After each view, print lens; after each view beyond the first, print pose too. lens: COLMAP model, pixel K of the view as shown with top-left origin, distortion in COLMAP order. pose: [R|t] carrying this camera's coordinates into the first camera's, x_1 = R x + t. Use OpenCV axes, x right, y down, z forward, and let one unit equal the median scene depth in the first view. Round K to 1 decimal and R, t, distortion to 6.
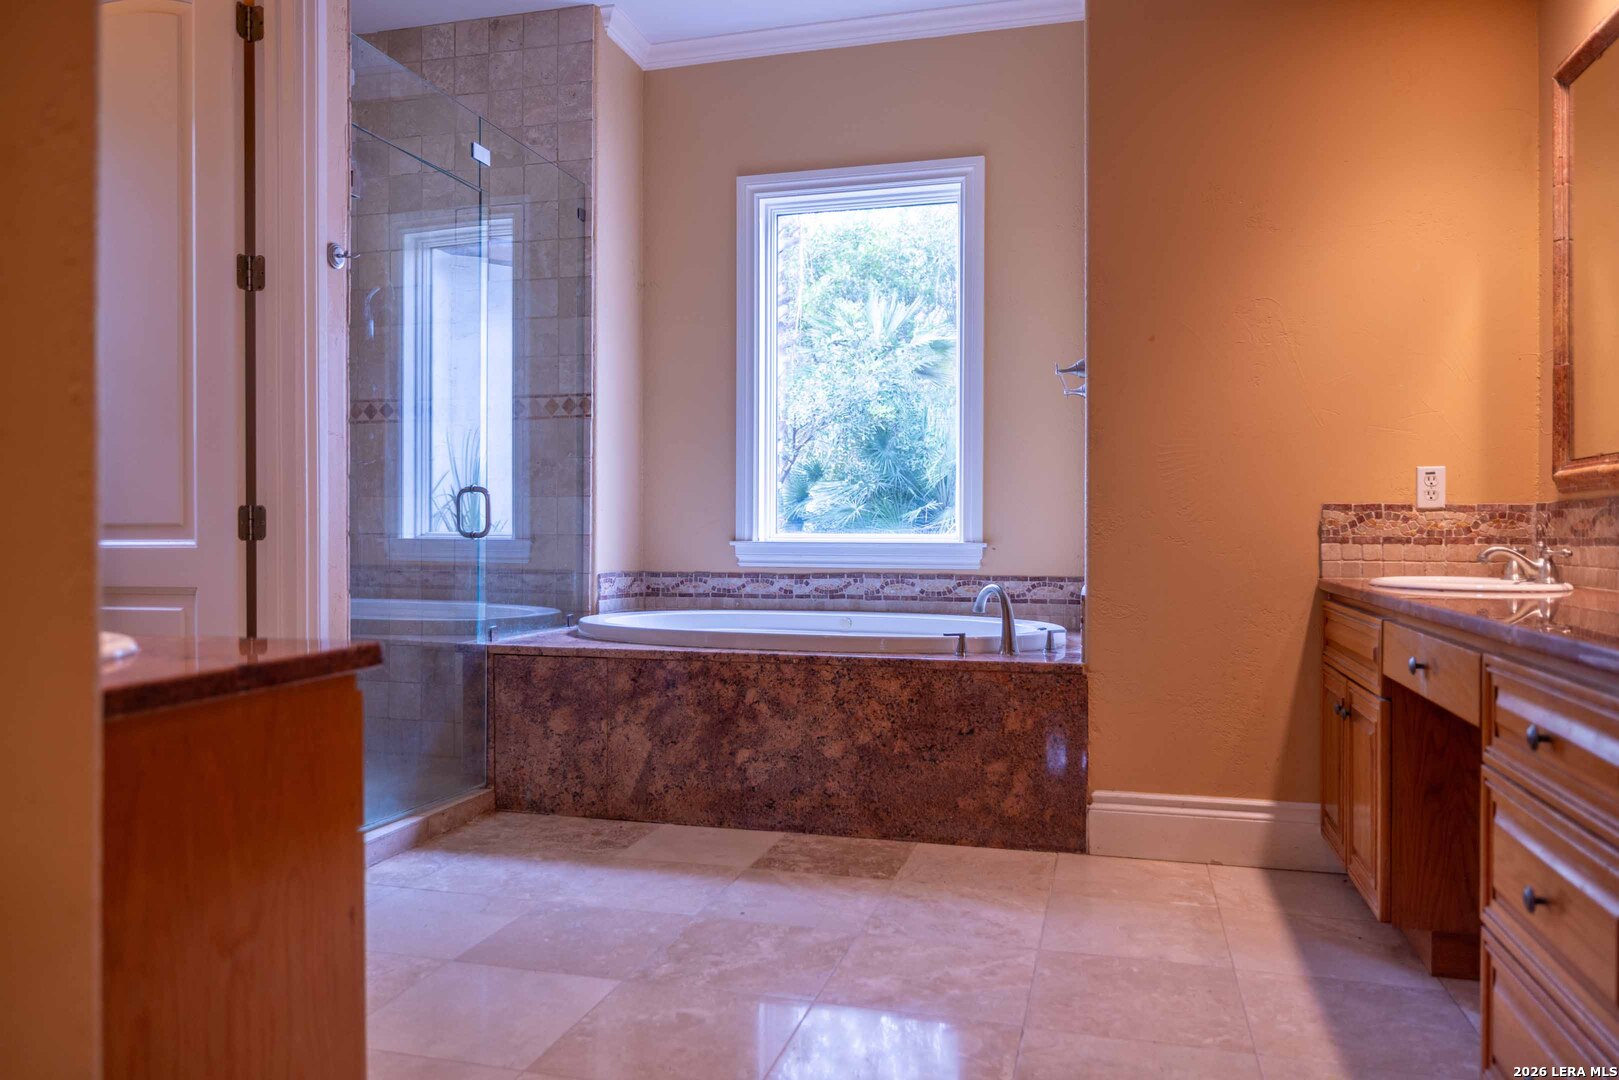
lens RADIAL K [[1142.1, 0, 809.5], [0, 1142.1, 540.0], [0, 0, 1]] dist [-0.000512, 0.003042]
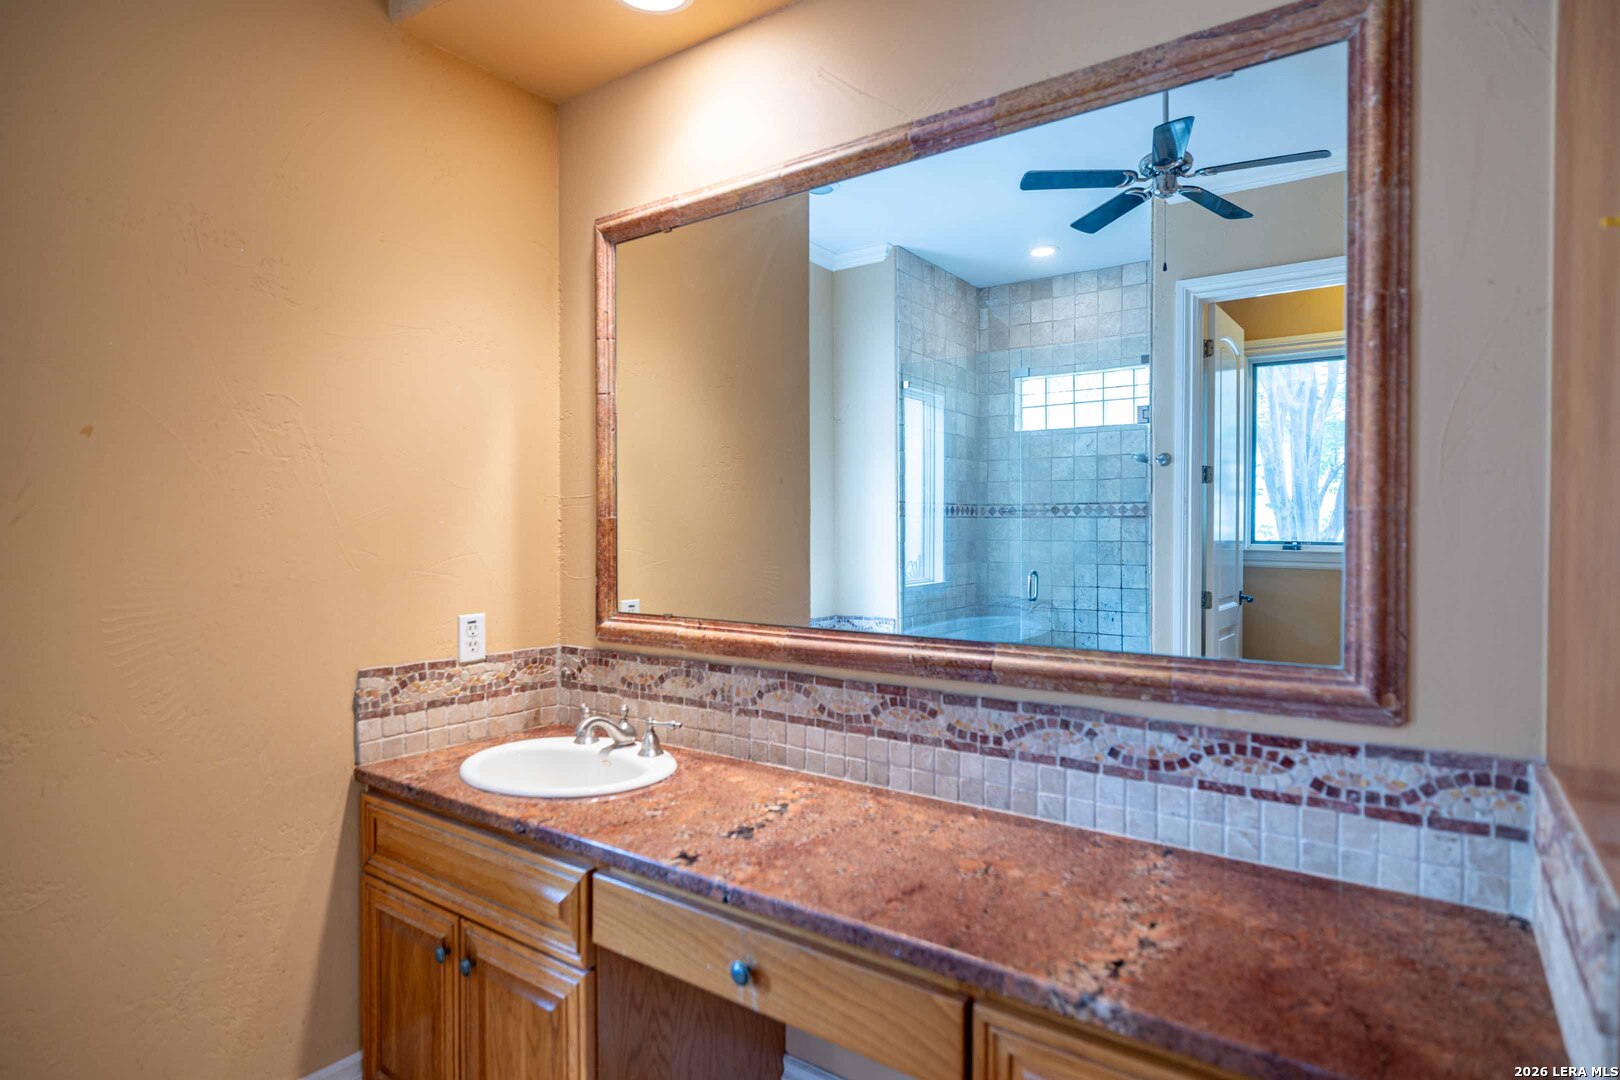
lens RADIAL K [[853.1, 0, 810.0], [0, 853.1, 540.0], [0, 0, 1]] dist [0.002646, 0.000385]
pose [[0.345853, -0.014522, 0.938176, 0.008340], [0.010227, 0.999879, 0.011707, -0.114402], [-0.938233, 0.005546, 0.345960, 0.465299]]
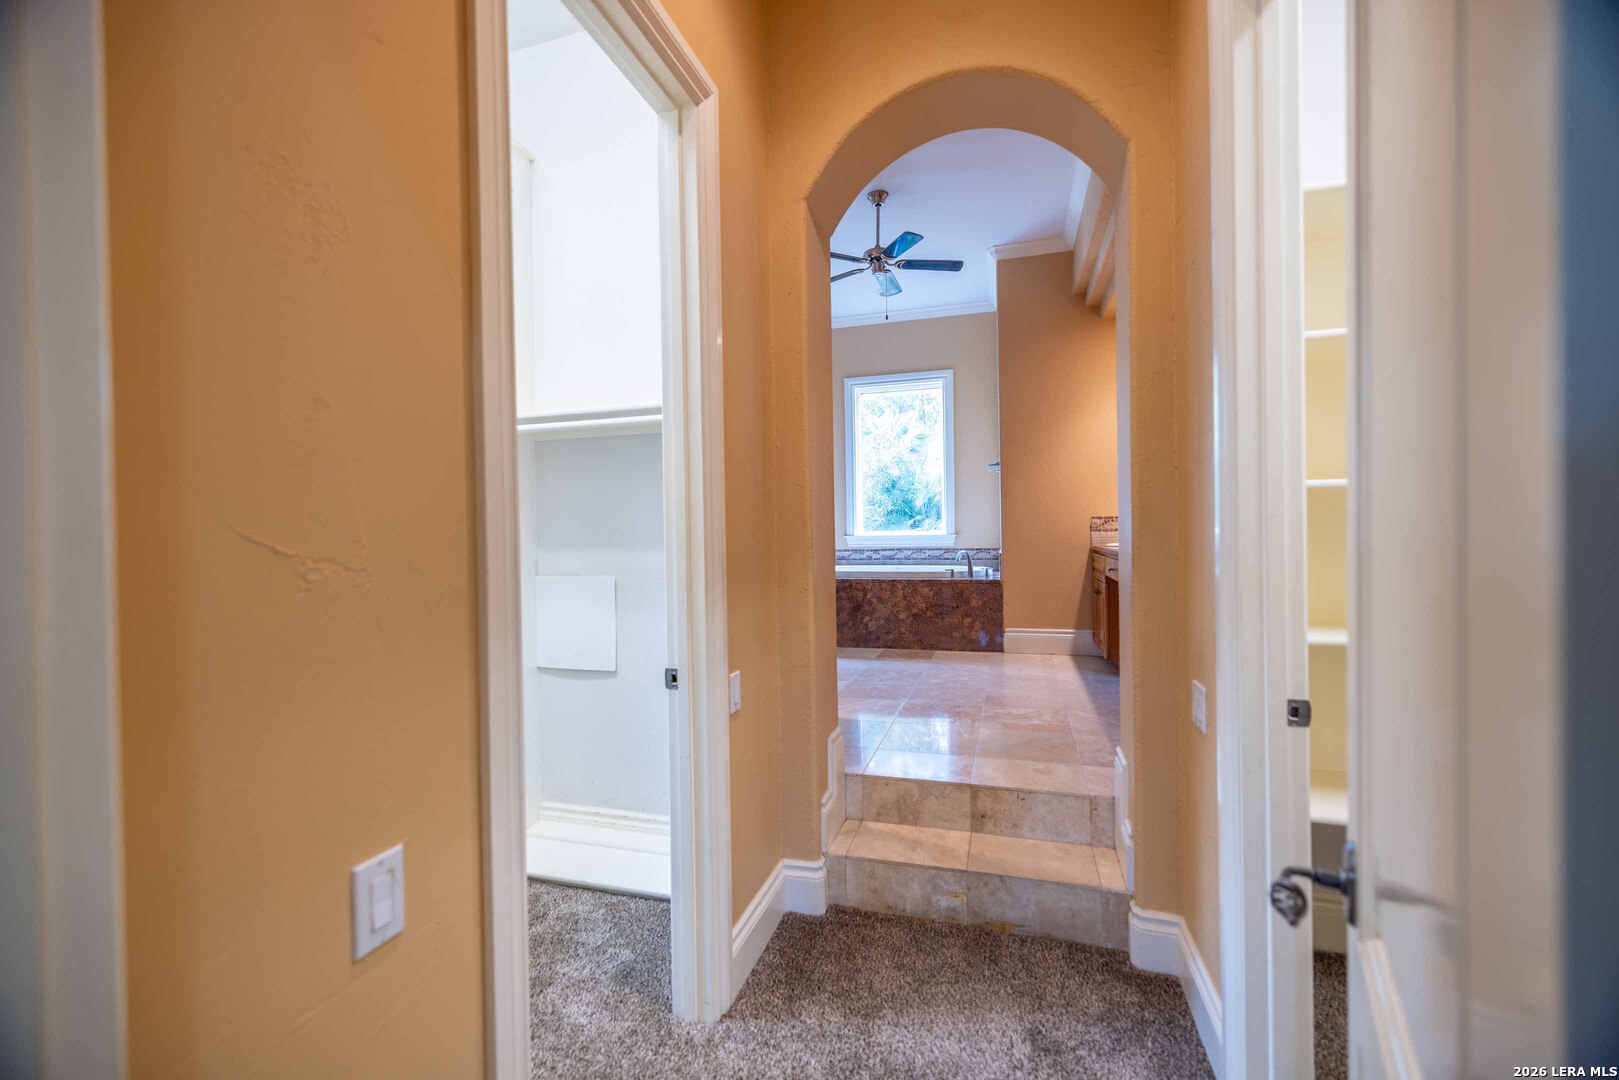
lens RADIAL K [[668.6, 0, 809.7], [0, 668.6, 536.0], [0, 0, 1]] dist [0.000169, 0.000260]
pose [[0.999346, -0.017477, -0.031666, -0.140146], [0.017396, 0.999845, -0.002826, 0.005870], [0.031711, 0.002273, 0.999494, -0.516682]]
